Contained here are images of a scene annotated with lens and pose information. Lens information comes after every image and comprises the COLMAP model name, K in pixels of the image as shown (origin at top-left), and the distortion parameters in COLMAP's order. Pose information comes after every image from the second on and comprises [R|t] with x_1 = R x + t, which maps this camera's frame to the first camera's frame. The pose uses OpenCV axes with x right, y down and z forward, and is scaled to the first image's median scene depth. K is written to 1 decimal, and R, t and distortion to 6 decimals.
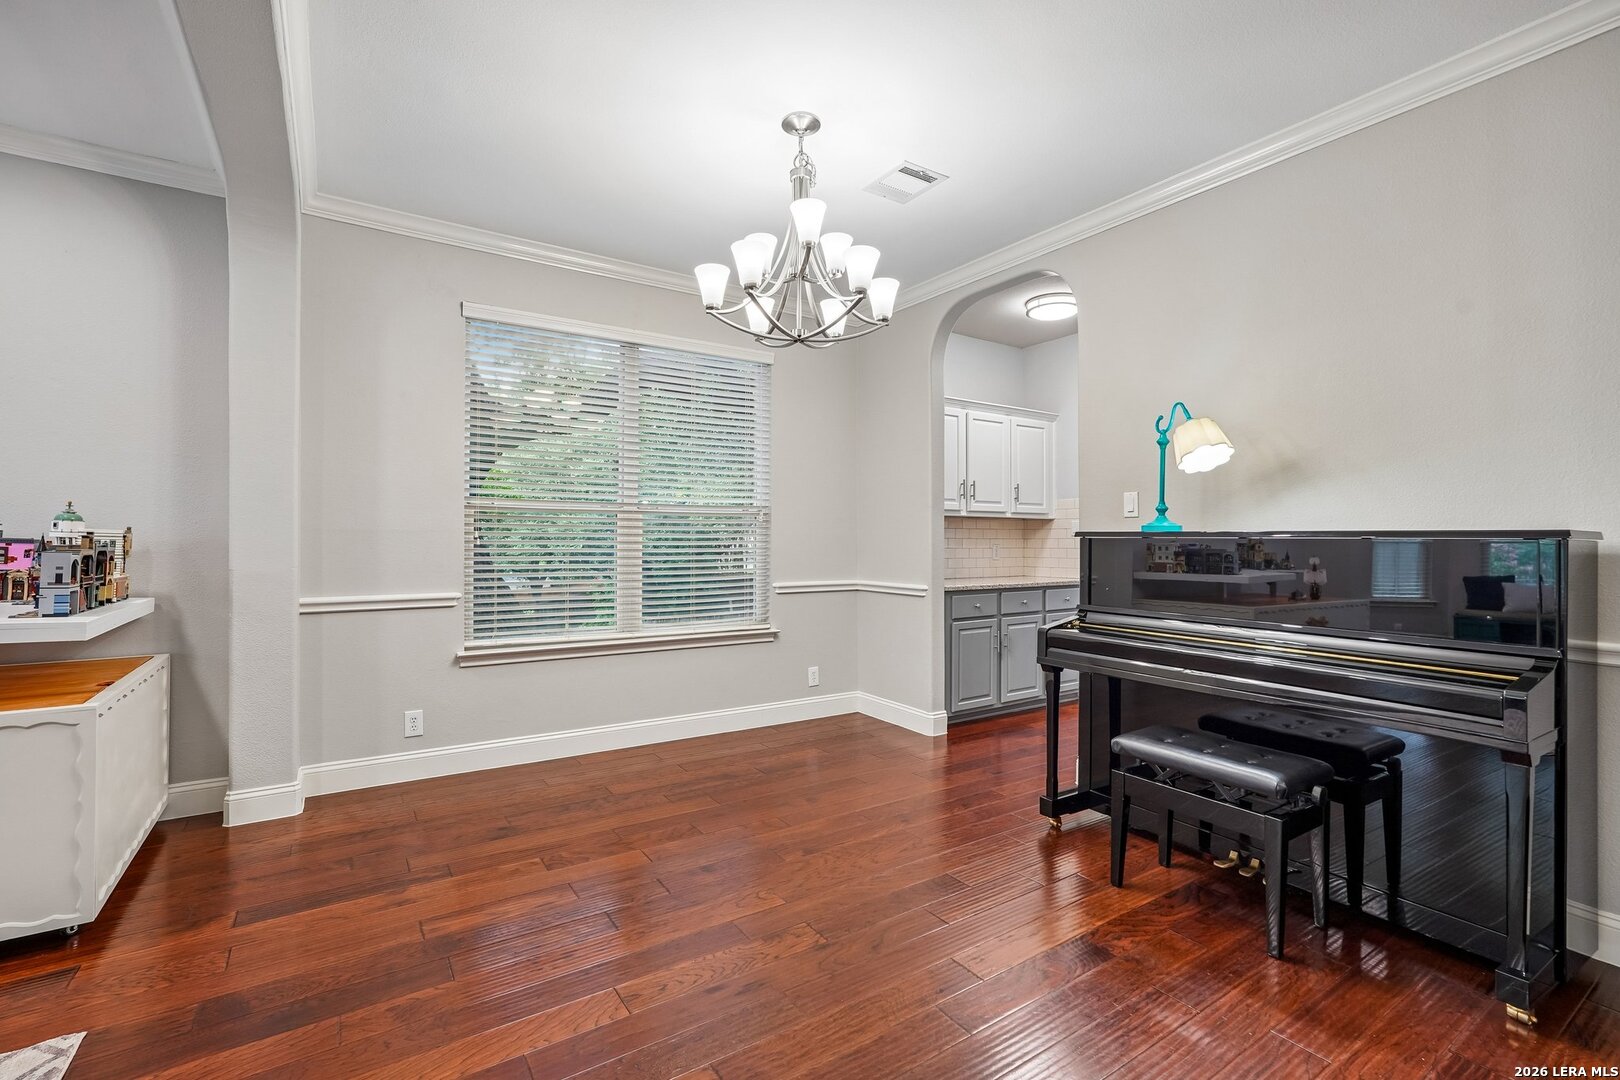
lens RADIAL K [[714.8, 0, 808.2], [0, 714.8, 543.0], [0, 0, 1]] dist [-0.017505, 0.008507]
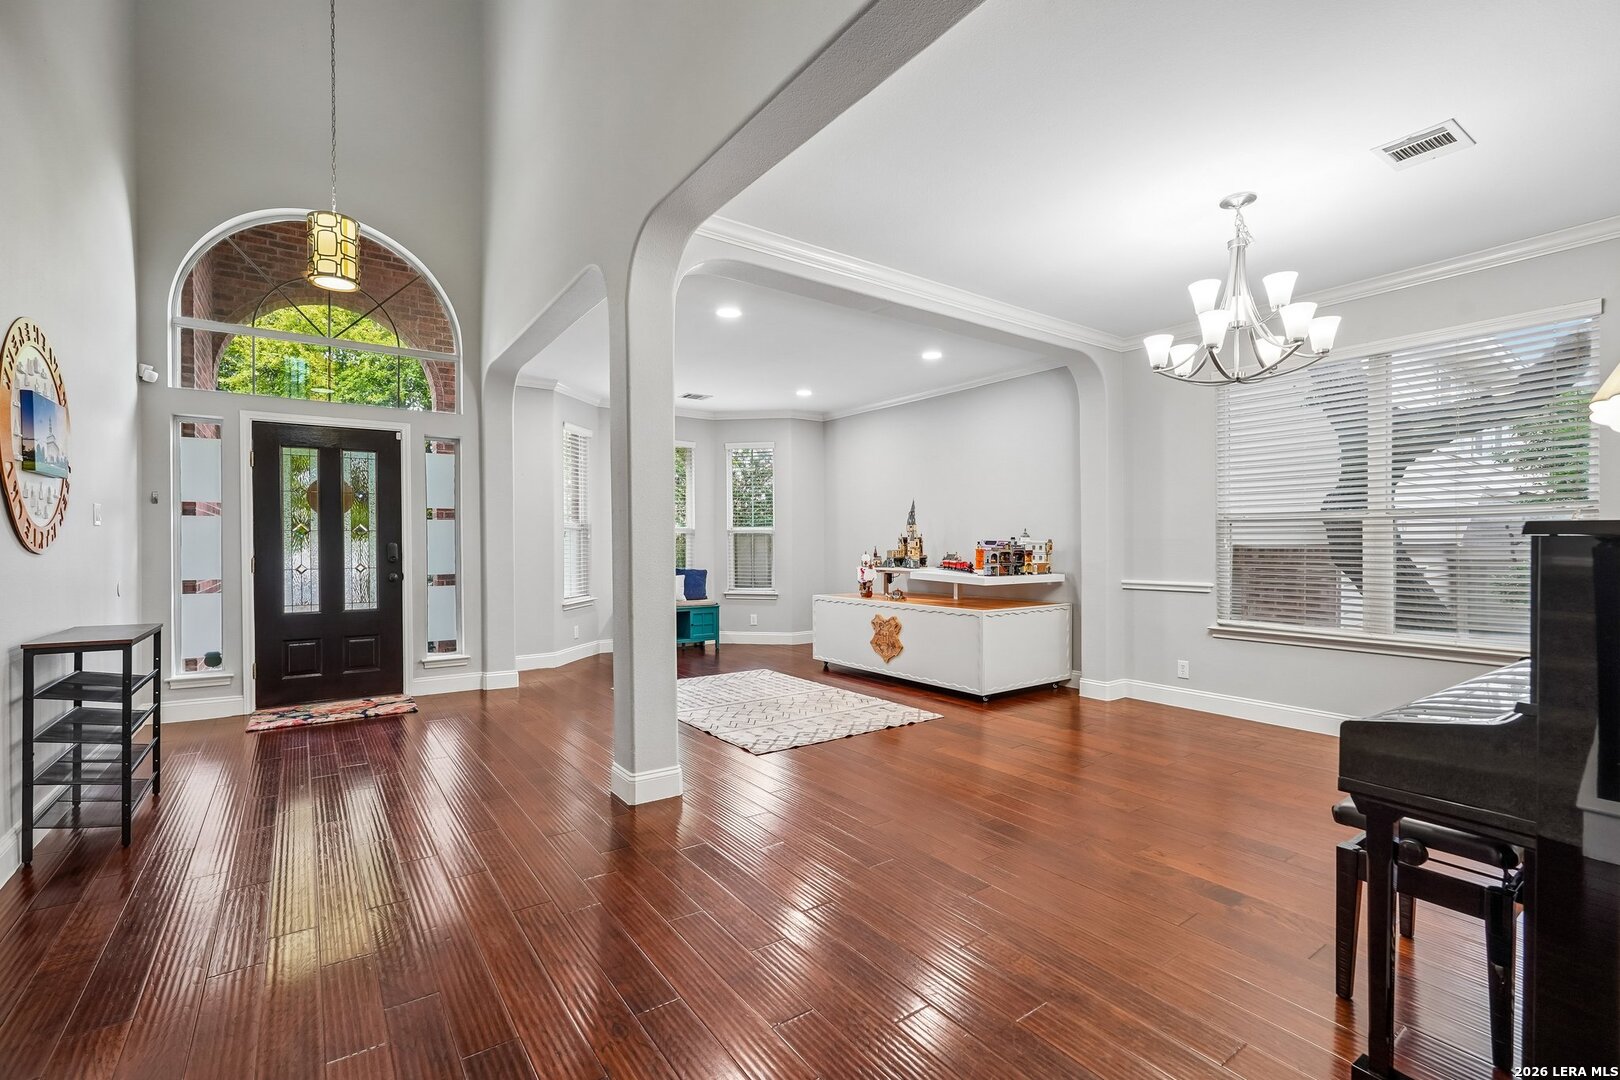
lens RADIAL K [[714.8, 0, 797.8], [0, 714.8, 550.9], [0, 0, 1]] dist [-0.017505, 0.008507]
pose [[0.026950, 0.002998, -0.999632, 0.890331], [-0.006052, 0.999978, 0.002836, 0.007848], [0.999618, 0.005974, 0.026968, 0.157136]]
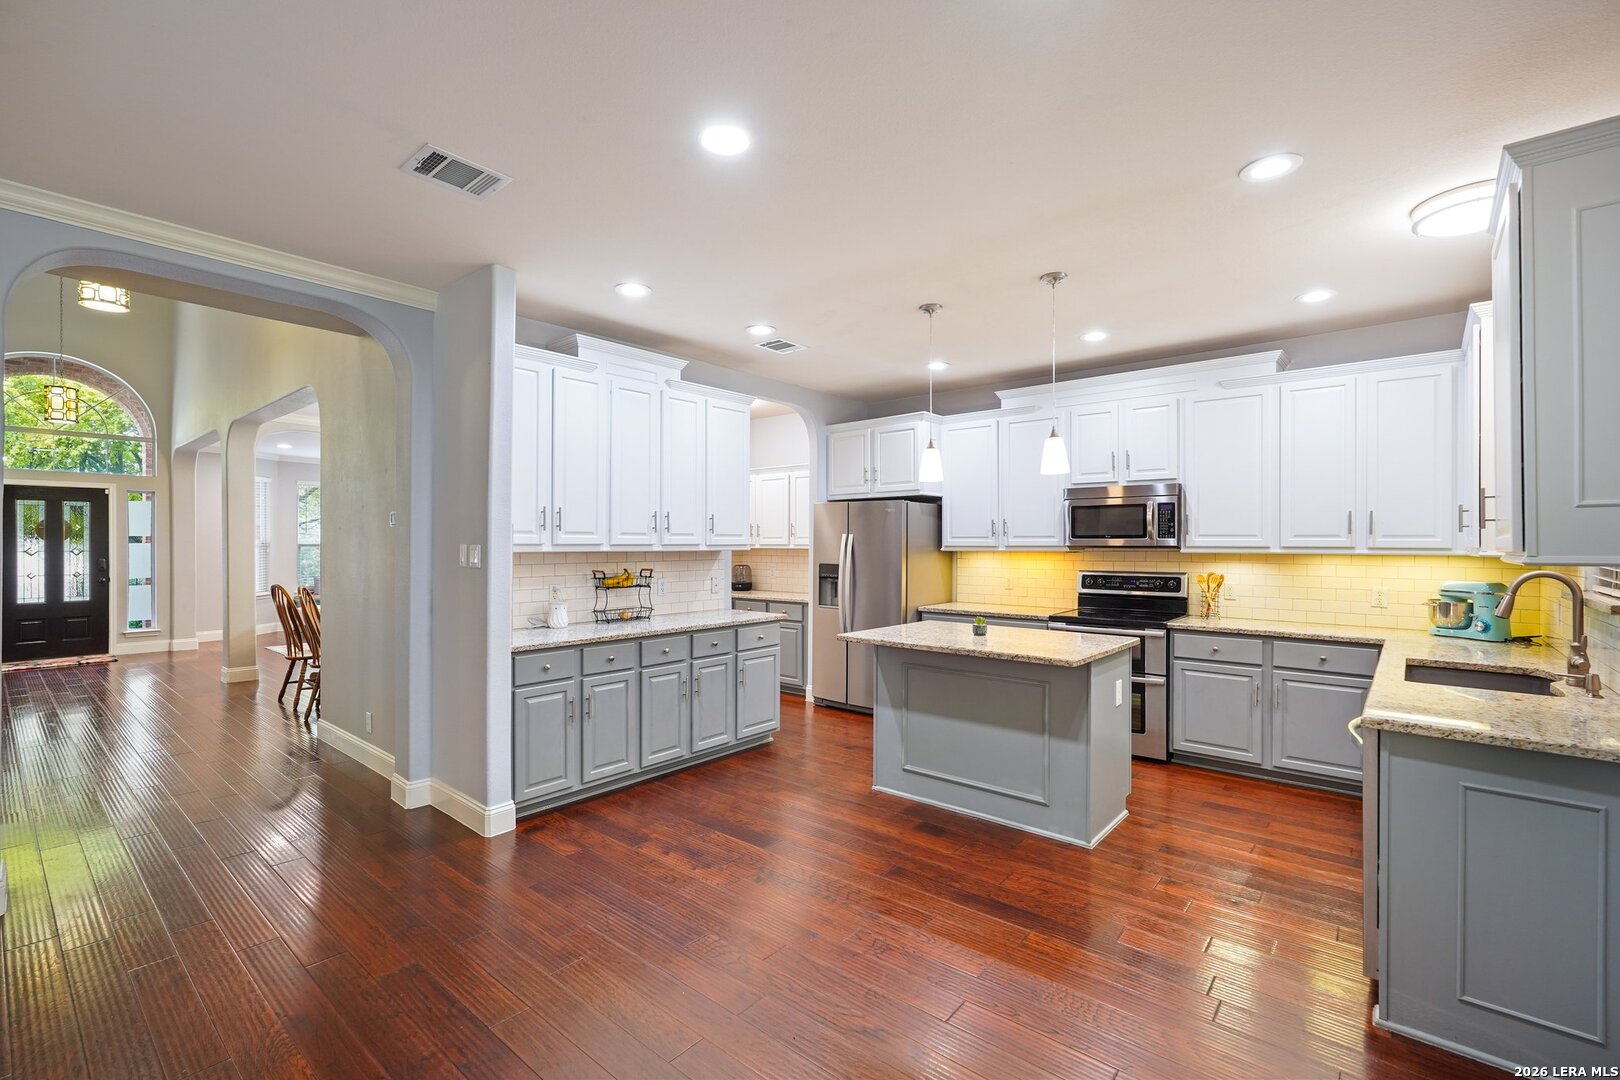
lens RADIAL K [[714.8, 0, 801.6], [0, 714.8, 543.3], [0, 0, 1]] dist [-0.017505, 0.008507]
pose [[0.270229, -0.005418, -0.962781, 1.997111], [-0.009862, 0.999916, -0.008395, -0.041136], [0.962746, 0.011764, 0.270153, 0.792402]]
